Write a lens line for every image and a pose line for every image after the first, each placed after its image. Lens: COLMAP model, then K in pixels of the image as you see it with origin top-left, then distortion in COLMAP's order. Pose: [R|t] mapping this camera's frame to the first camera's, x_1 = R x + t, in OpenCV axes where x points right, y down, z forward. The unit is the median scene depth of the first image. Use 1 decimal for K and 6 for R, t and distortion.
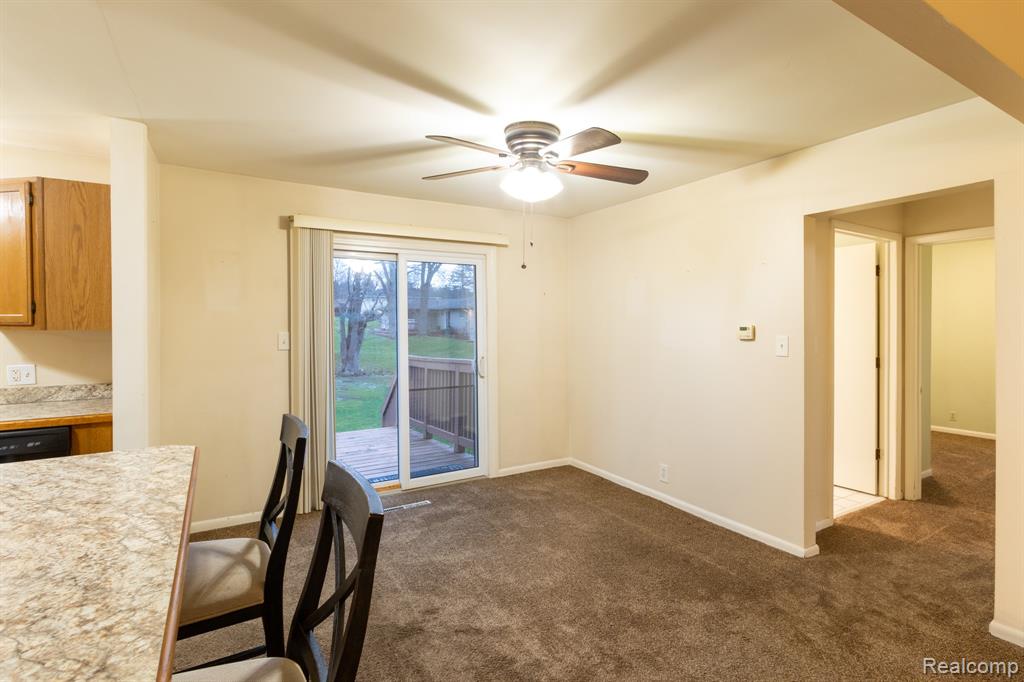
lens RADIAL K [[516.5, 0, 549.1], [0, 516.5, 332.1], [0, 0, 1]] dist [-0.005584, 0.002269]
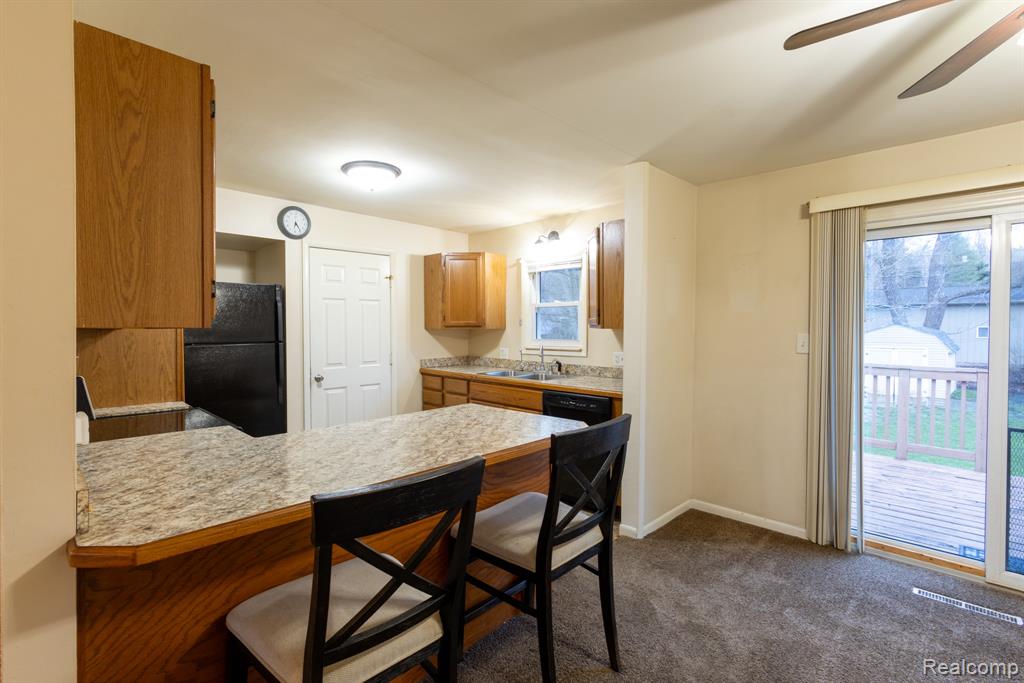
lens RADIAL K [[475.3, 0, 497.7], [0, 475.3, 337.7], [0, 0, 1]] dist [-0.007272, 0.004897]
pose [[0.198616, 0.026911, -0.979708, 0.230530], [-0.015780, 0.999581, 0.024258, -0.005596], [0.979950, 0.010641, 0.198957, 0.380887]]
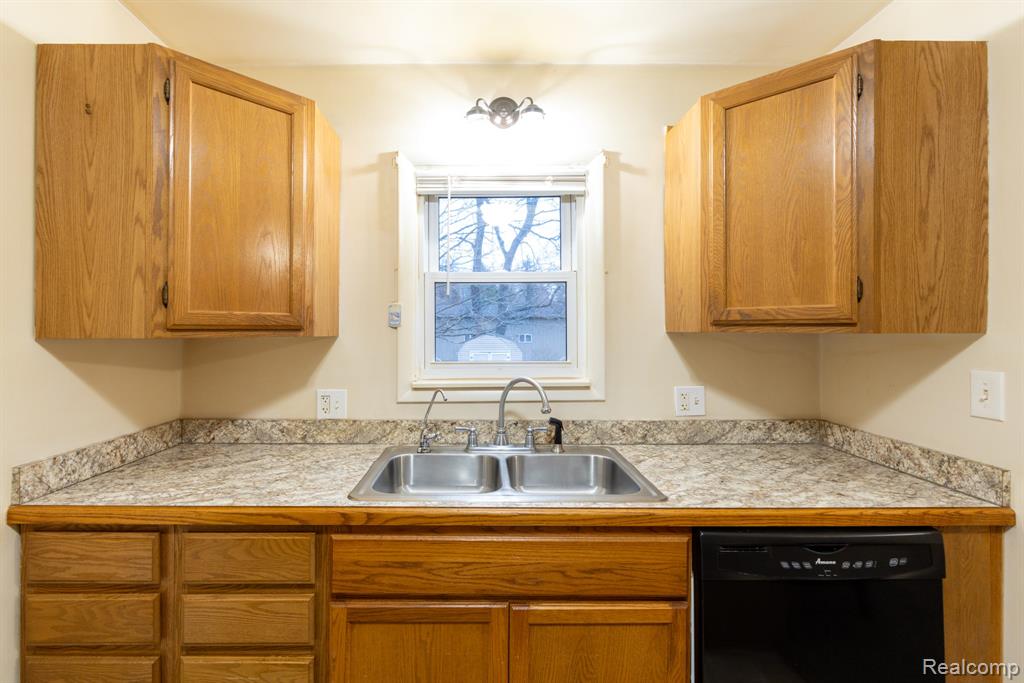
lens RADIAL K [[475.3, 0, 480.8], [0, 475.3, 329.2], [0, 0, 1]] dist [-0.007272, 0.004897]
pose [[0.842551, -0.004364, -0.538598, -0.904729], [-0.008886, 0.999718, -0.022001, 0.005449], [0.538543, 0.023323, 0.842275, 0.323687]]
